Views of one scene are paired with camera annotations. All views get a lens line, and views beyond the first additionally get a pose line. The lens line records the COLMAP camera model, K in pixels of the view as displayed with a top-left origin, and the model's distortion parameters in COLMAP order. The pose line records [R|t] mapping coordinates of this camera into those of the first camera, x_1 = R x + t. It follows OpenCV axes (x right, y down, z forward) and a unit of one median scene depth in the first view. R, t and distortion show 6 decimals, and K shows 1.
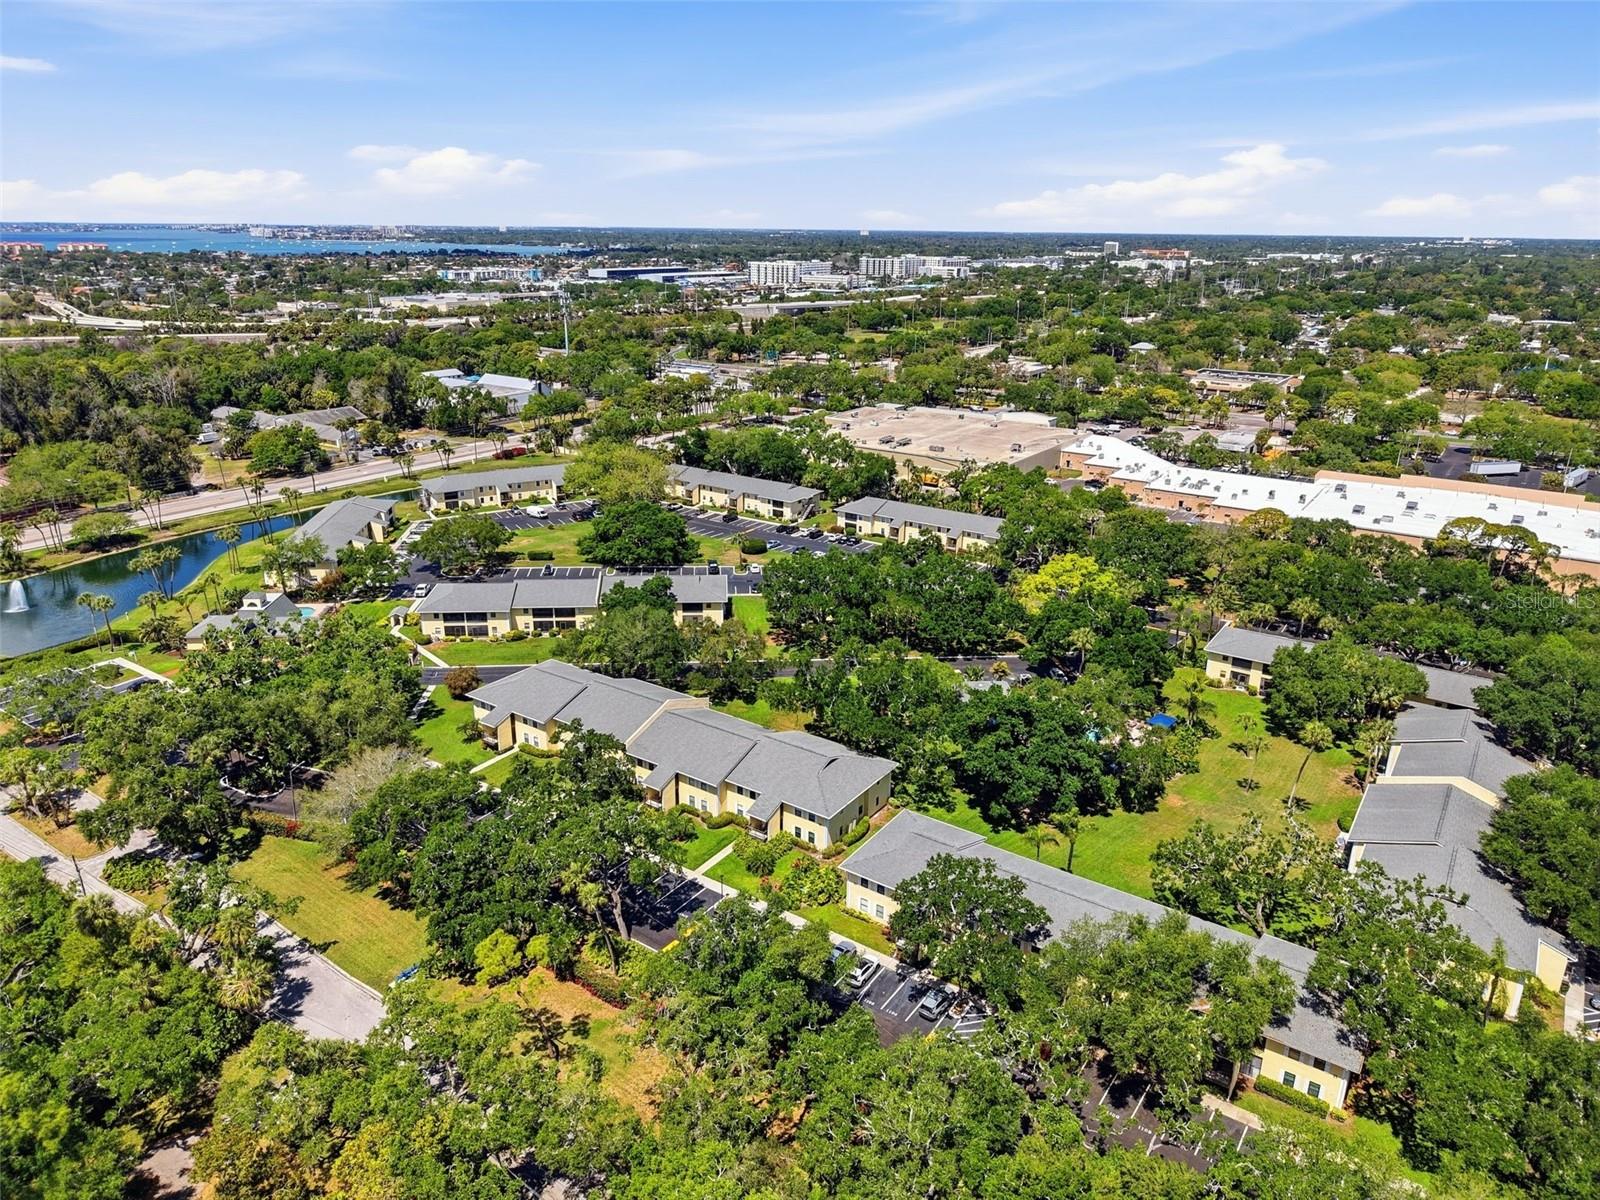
lens RADIAL K [[1073.0, 0, 799.5], [0, 1073.0, 599.3], [0, 0, 1]] dist [0.004526, -0.001771]
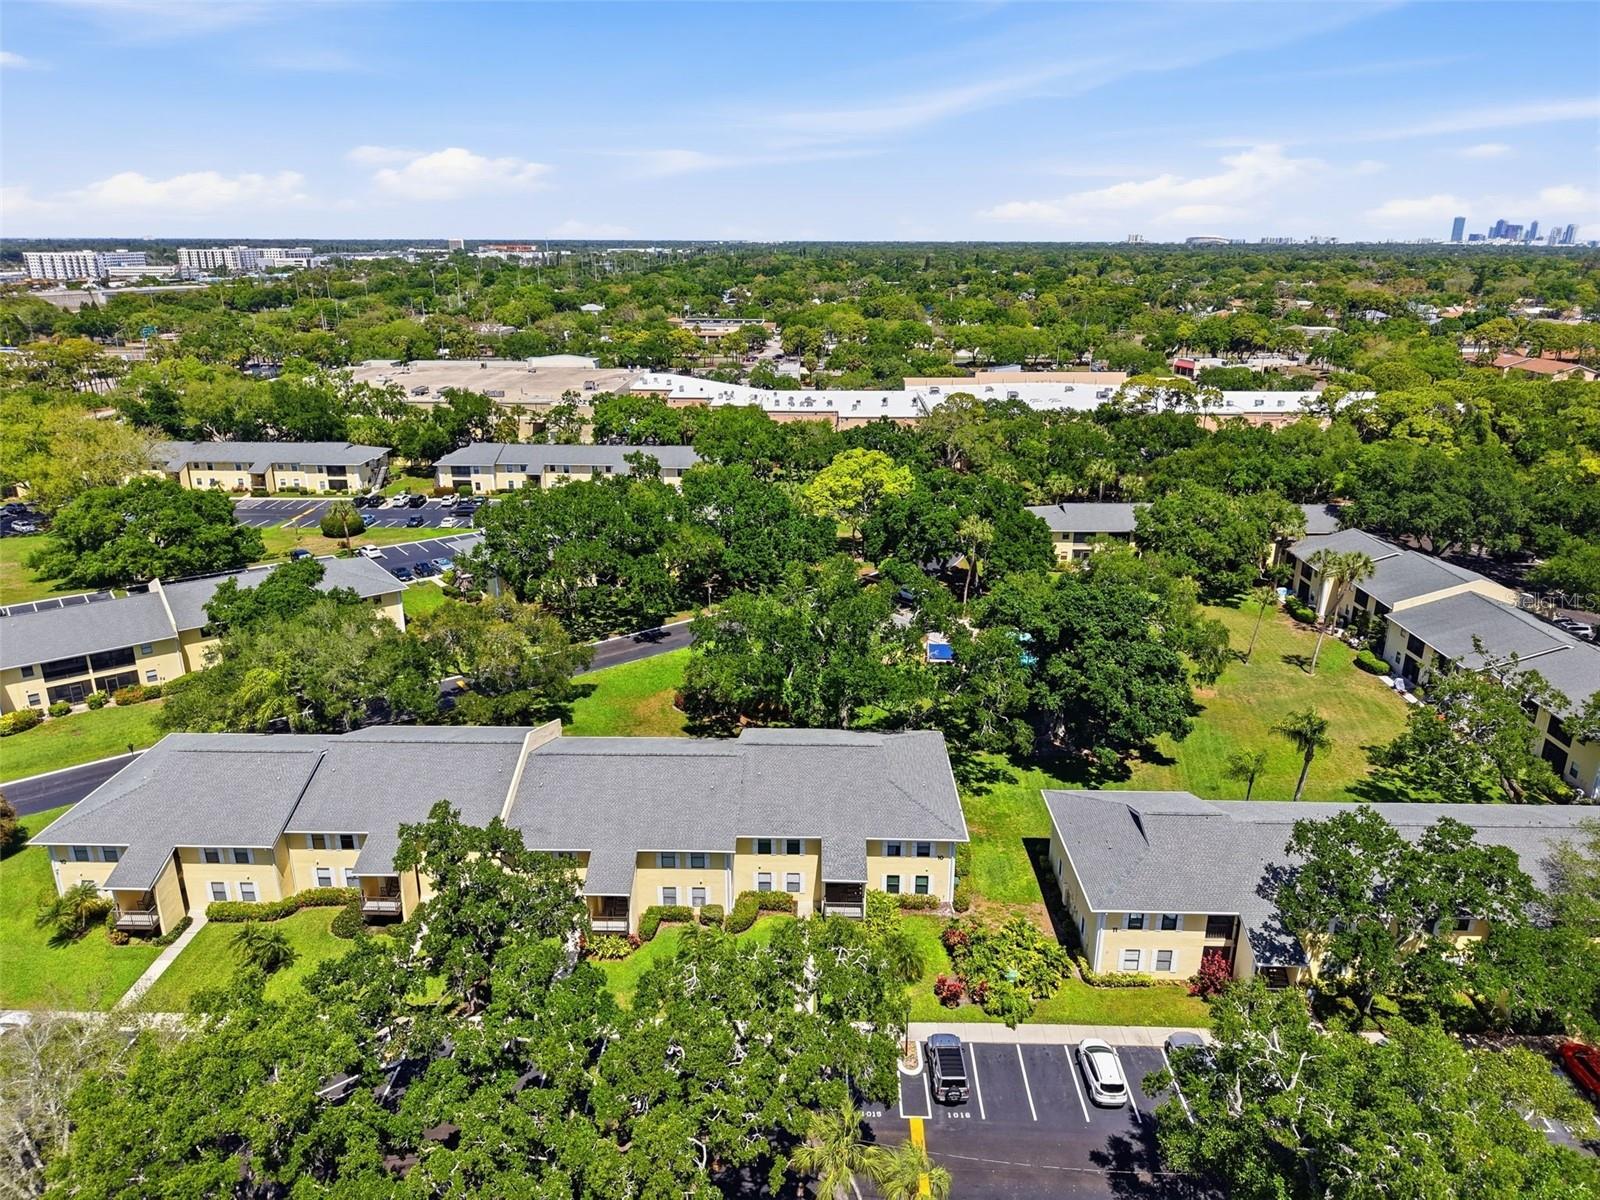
lens RADIAL K [[1073.0, 0, 800.8], [0, 1073.0, 600.8], [0, 0, 1]] dist [0.004526, -0.001771]
pose [[0.829636, -0.182925, 0.527486, -0.161405], [0.184945, 0.981502, 0.049489, 0.015805], [-0.526782, 0.056498, 0.848121, 0.270222]]
